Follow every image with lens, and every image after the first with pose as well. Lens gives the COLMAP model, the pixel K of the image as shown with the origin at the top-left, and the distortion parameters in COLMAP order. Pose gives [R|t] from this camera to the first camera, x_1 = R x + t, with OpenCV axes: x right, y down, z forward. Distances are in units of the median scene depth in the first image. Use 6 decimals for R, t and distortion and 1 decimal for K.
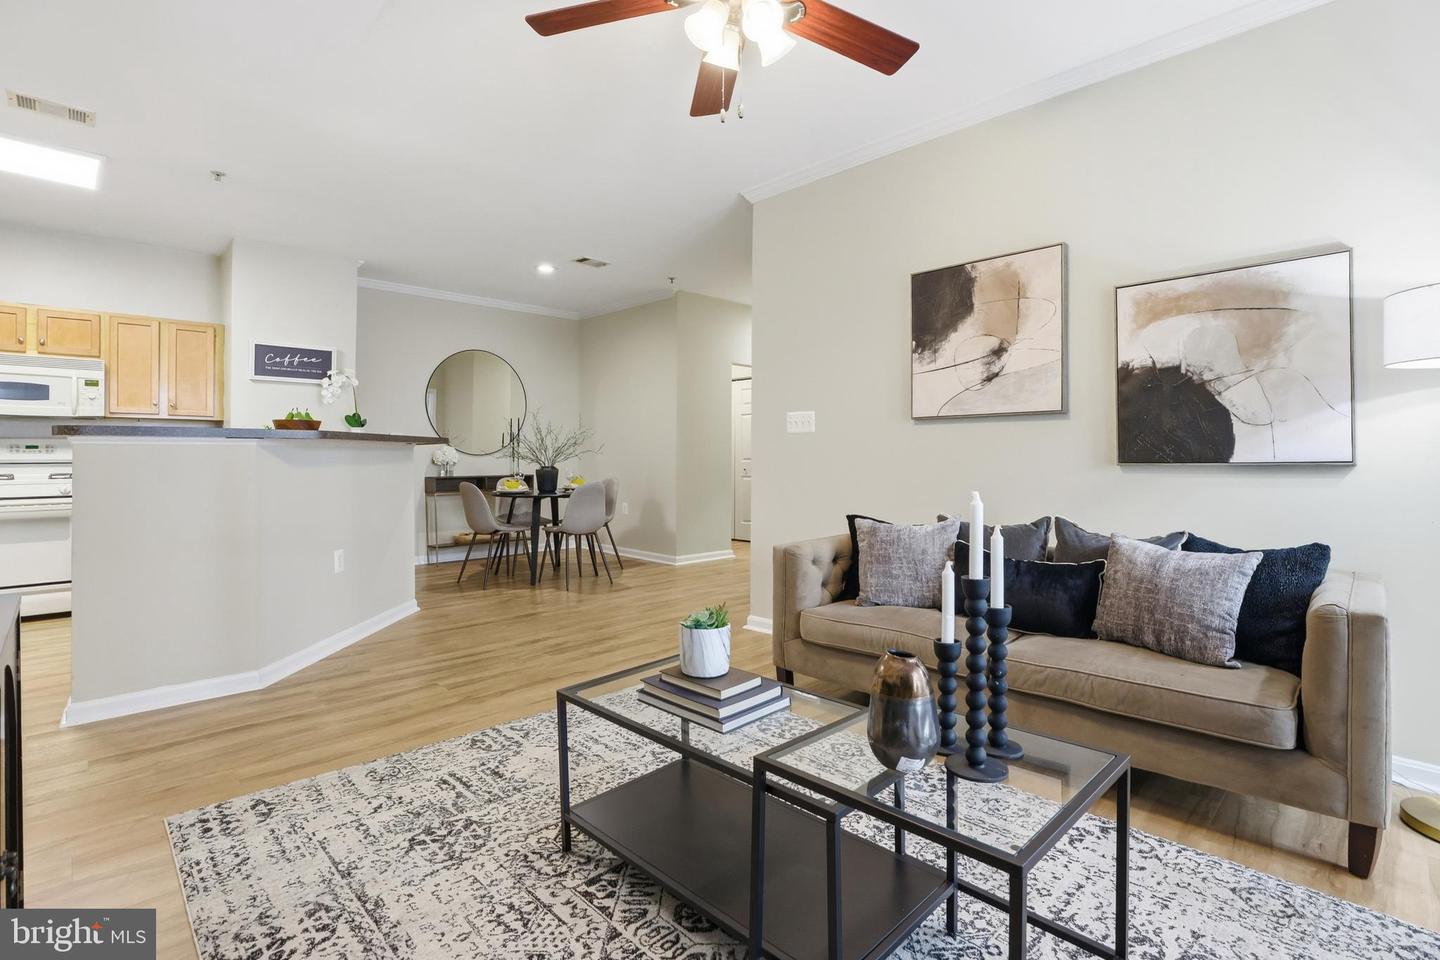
lens RADIAL K [[682.7, 0, 716.0], [0, 682.7, 458.0], [0, 0, 1]] dist [-0.043917, 0.014975]
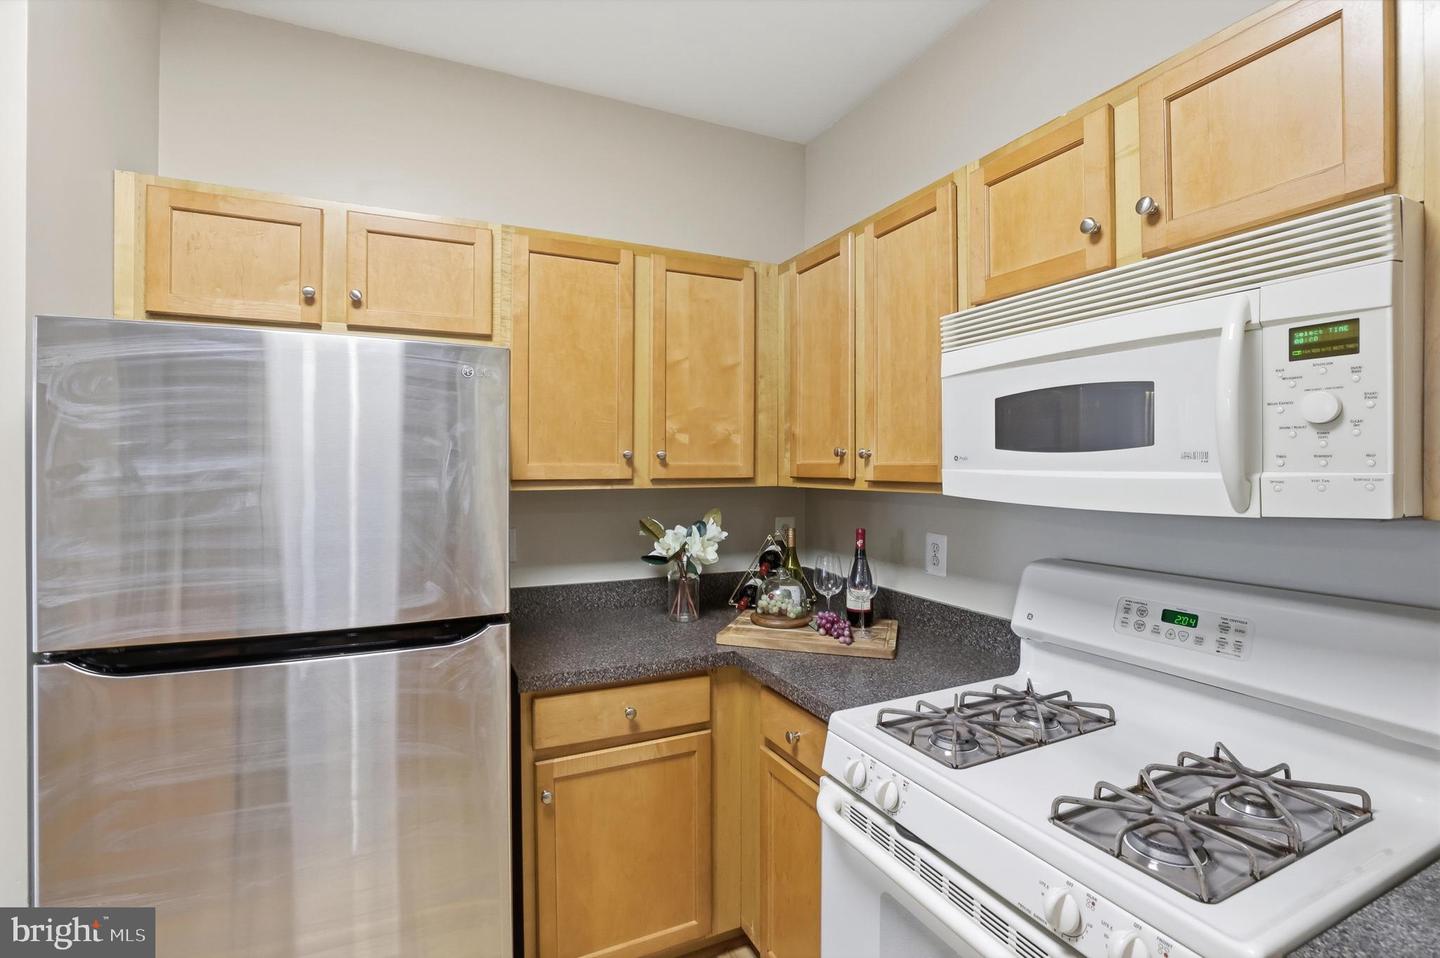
lens RADIAL K [[666.8, 0, 718.3], [0, 666.8, 462.8], [0, 0, 1]] dist [-0.040857, 0.012596]
pose [[-0.325540, -0.005611, -0.945512, -1.066006], [-0.005640, 0.999976, -0.003993, -0.115346], [0.945511, 0.004033, -0.325564, 1.338295]]
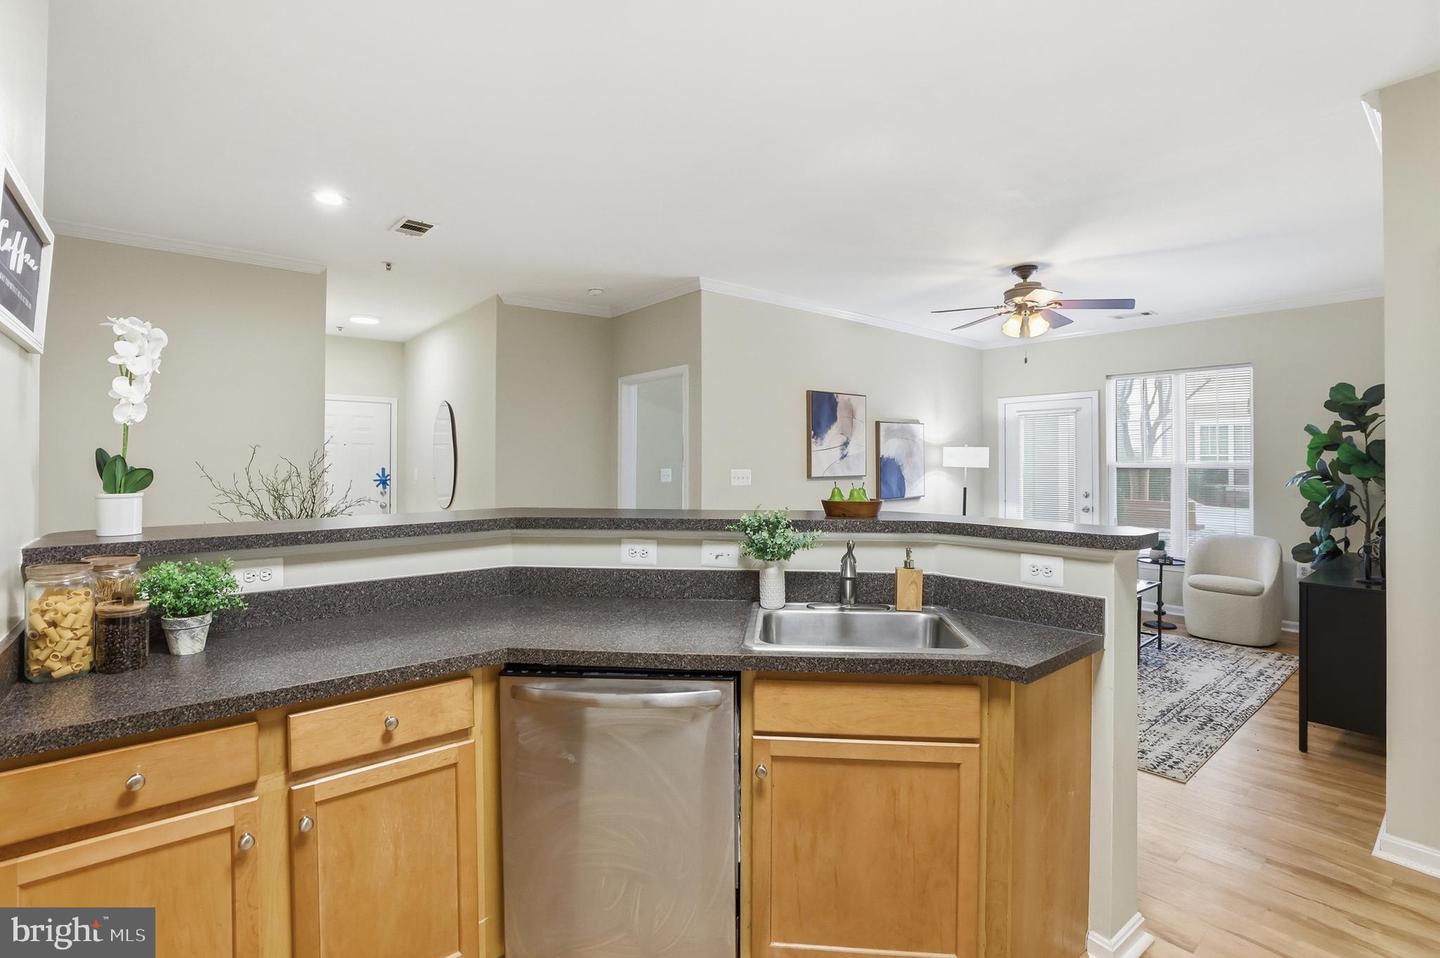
lens RADIAL K [[666.8, 0, 718.3], [0, 666.8, 462.8], [0, 0, 1]] dist [-0.040857, 0.012596]
pose [[0.079773, -0.002229, 0.996811, -1.446132], [0.003527, 0.999992, 0.001954, -0.105706], [-0.996807, 0.003360, 0.079780, 1.175673]]
